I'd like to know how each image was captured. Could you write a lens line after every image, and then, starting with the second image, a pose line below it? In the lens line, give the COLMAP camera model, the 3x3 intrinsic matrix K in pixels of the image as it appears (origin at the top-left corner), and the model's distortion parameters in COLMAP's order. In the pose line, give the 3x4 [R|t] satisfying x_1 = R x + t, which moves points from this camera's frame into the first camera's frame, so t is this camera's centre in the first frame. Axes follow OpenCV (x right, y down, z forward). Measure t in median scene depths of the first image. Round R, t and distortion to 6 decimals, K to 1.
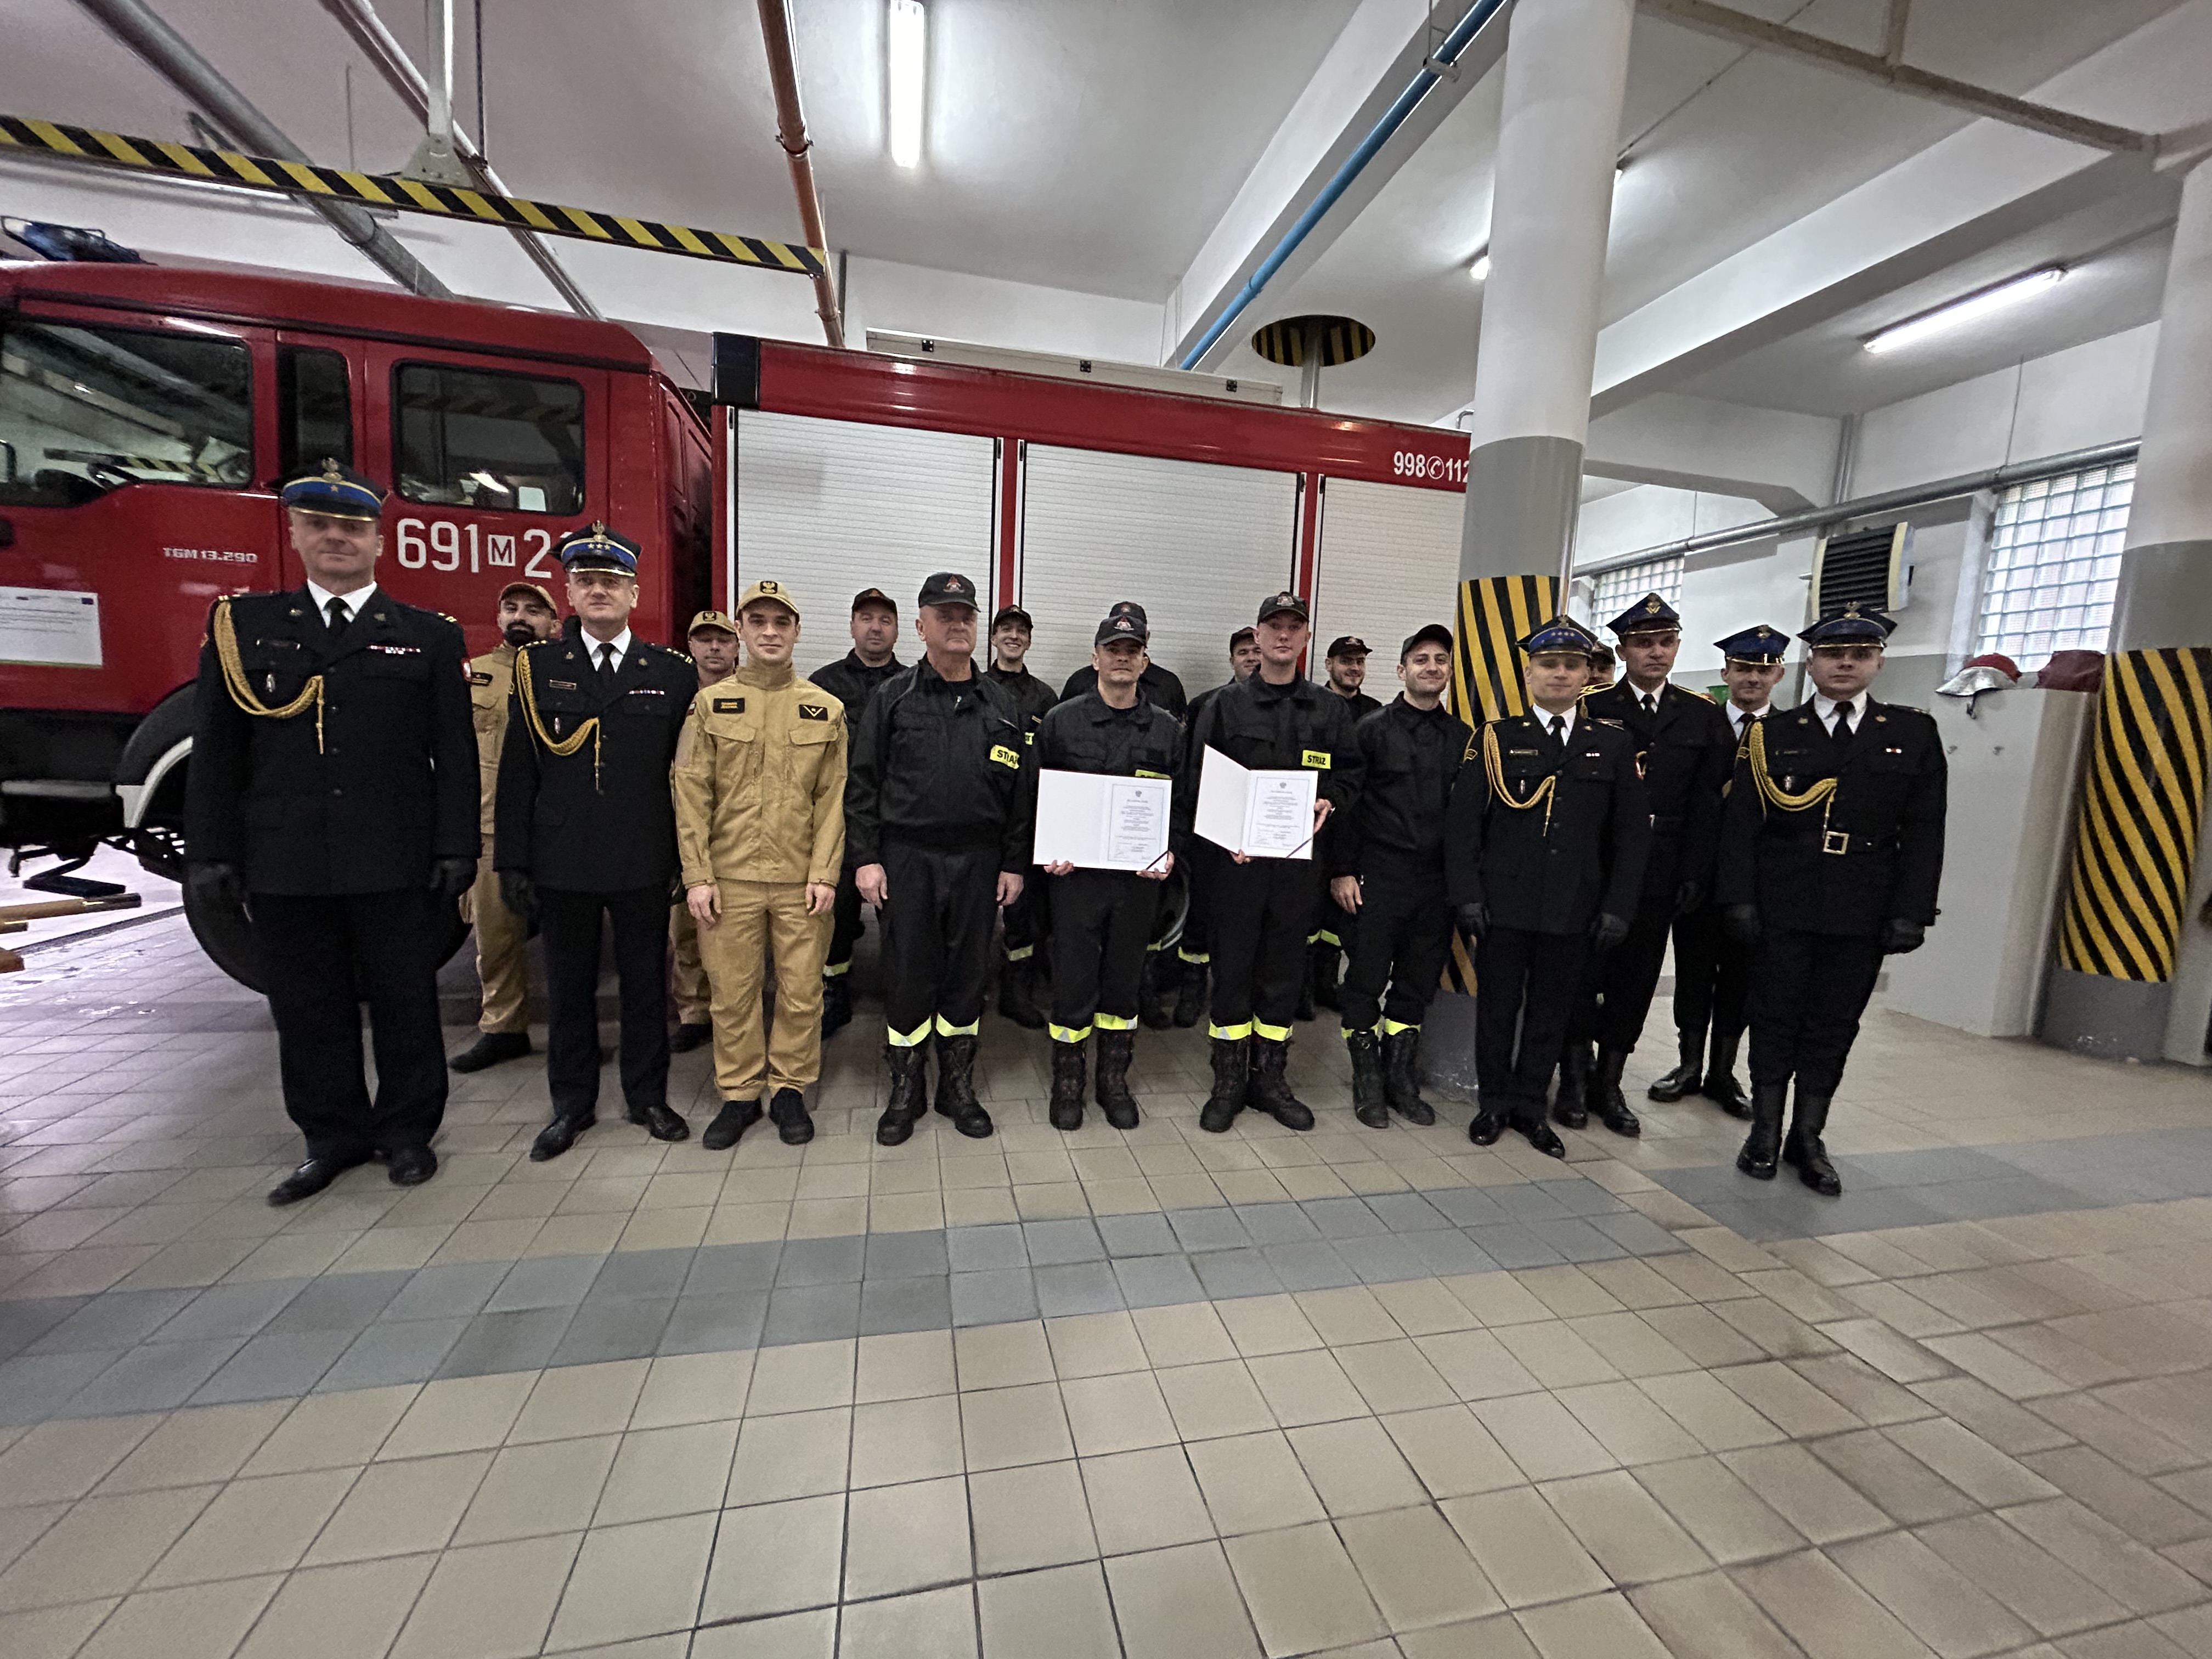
lens RADIAL K [[889.7, 0, 1108.8], [0, 889.7, 831.8], [0, 0, 1]] dist [0.000555, 0.000283]
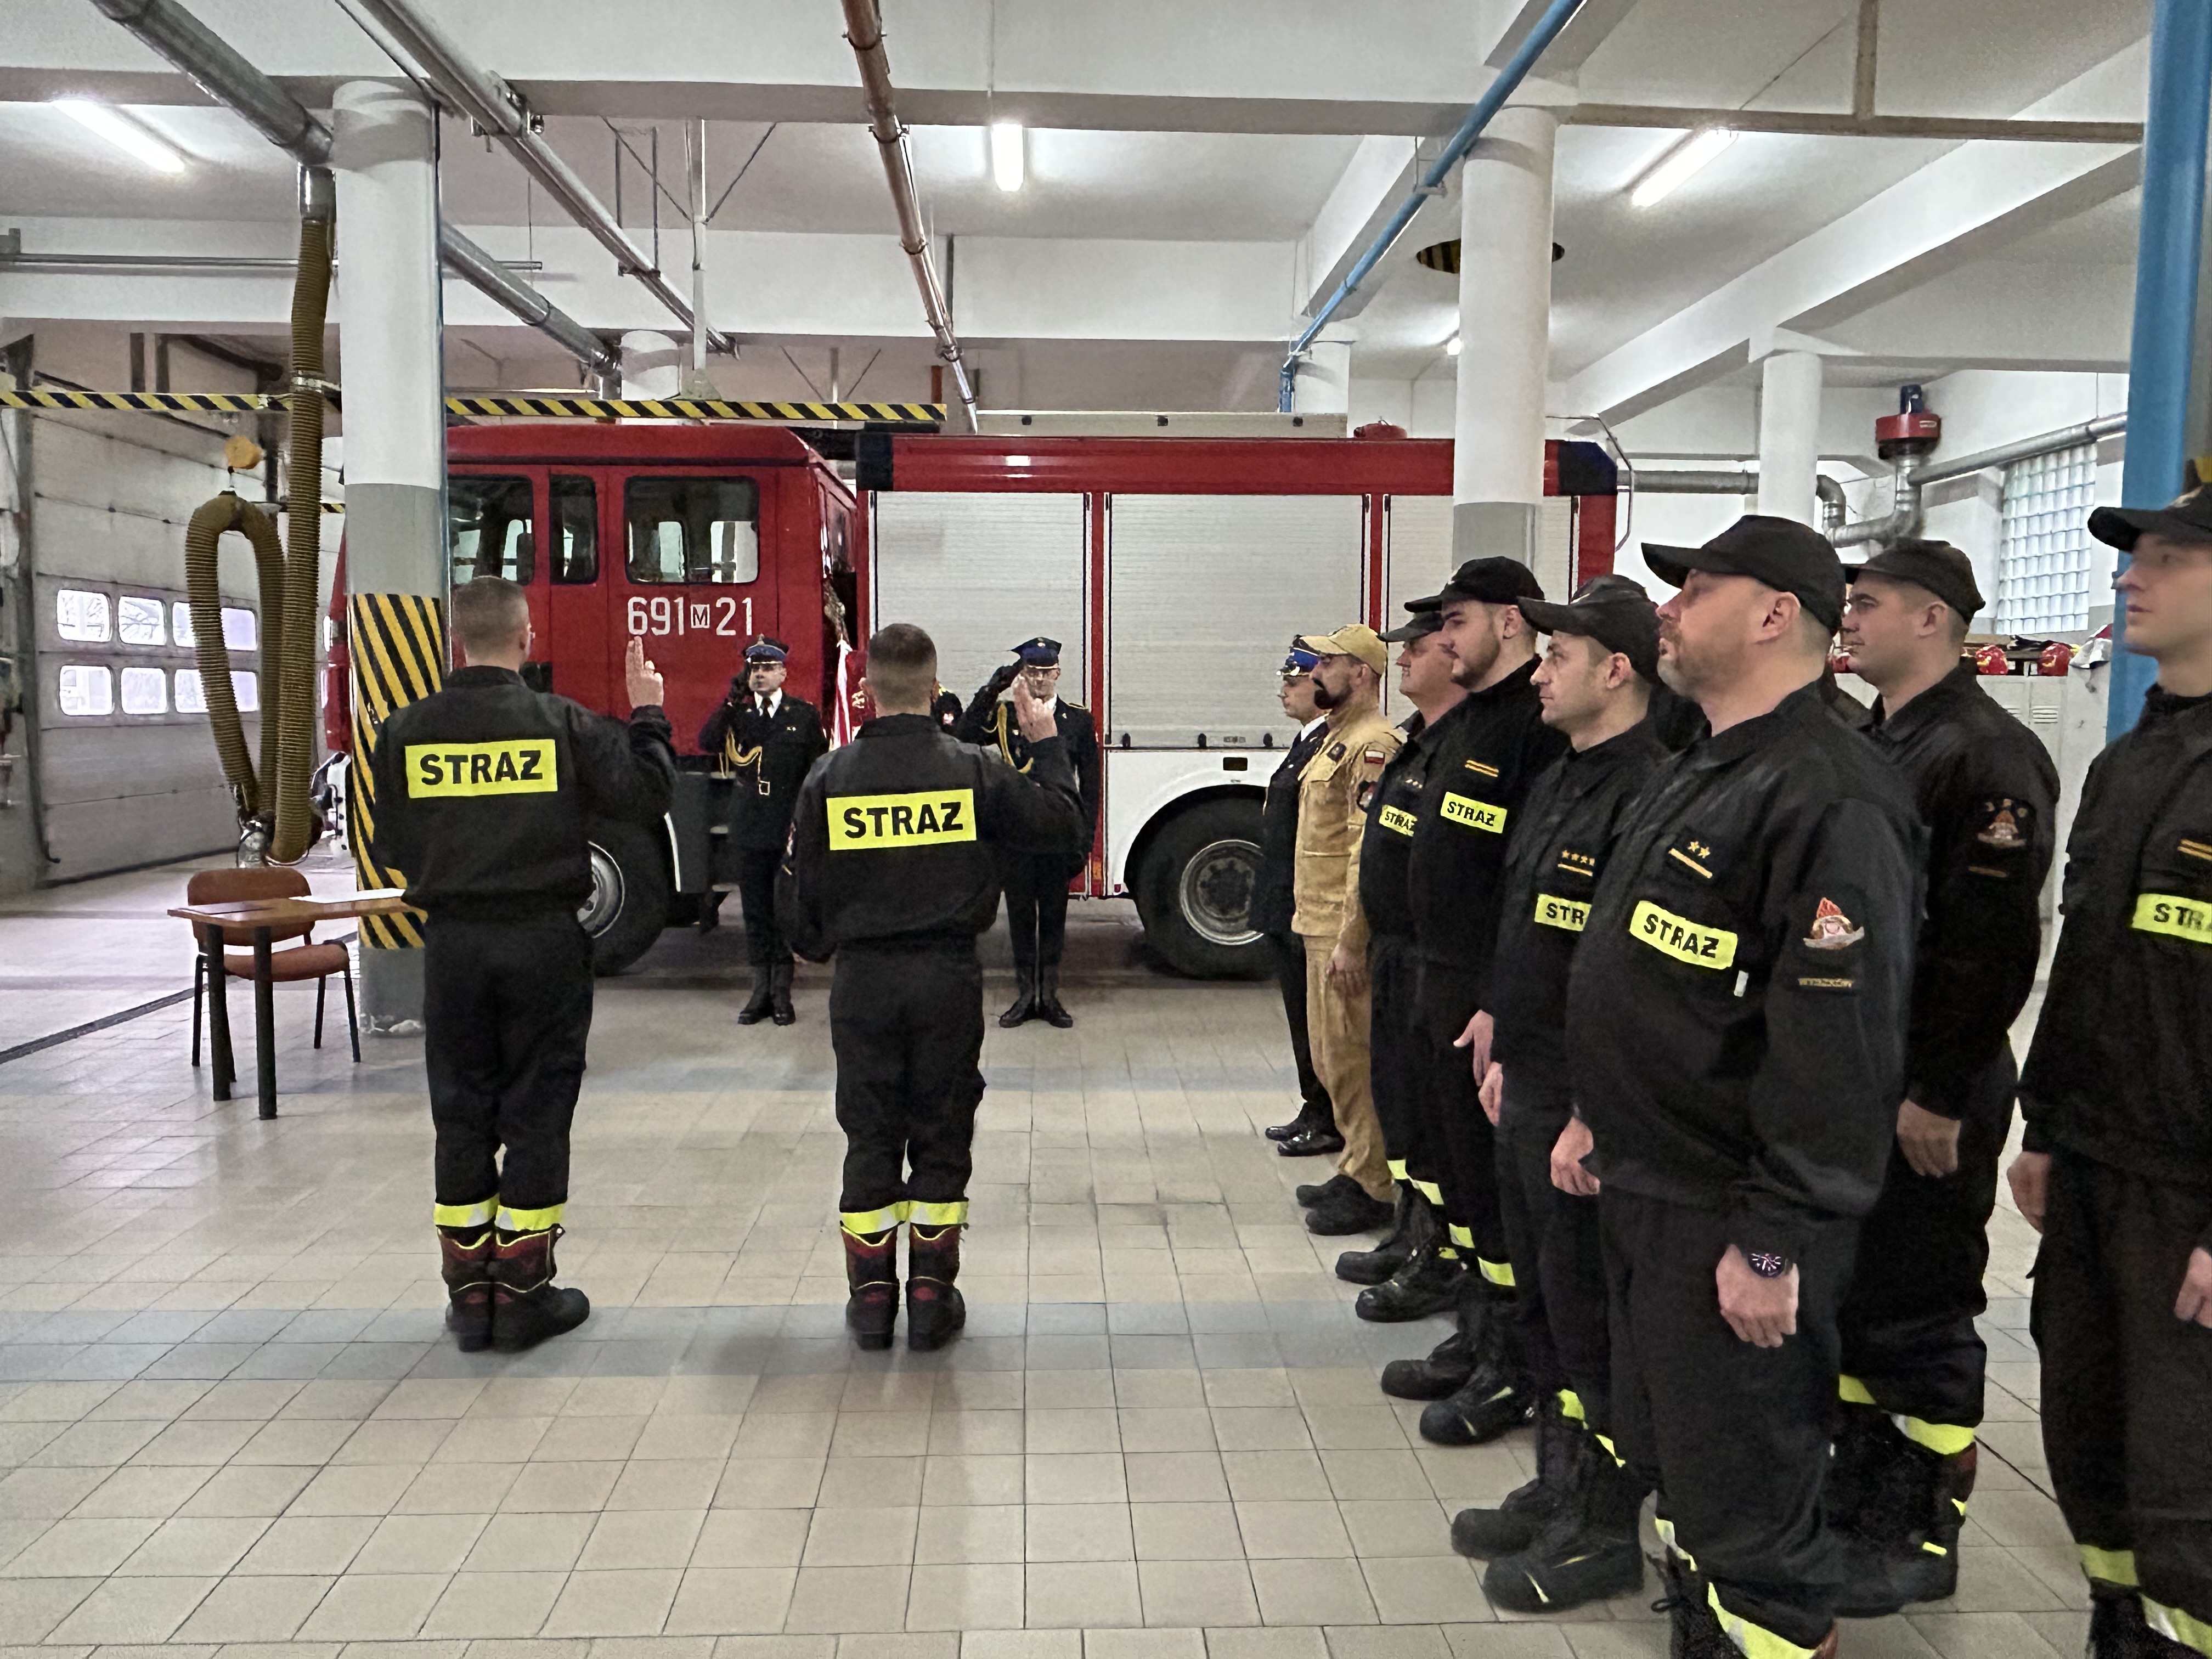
lens RADIAL K [[1571.6, 0, 1105.0], [0, 1571.6, 825.5], [0, 0, 1]] dist [0.002084, -0.009118]
pose [[0.982012, -0.025872, -0.187037, 0.268287], [0.019200, 0.999116, -0.037393, 0.069239], [0.187839, 0.033129, 0.981641, -0.986483]]
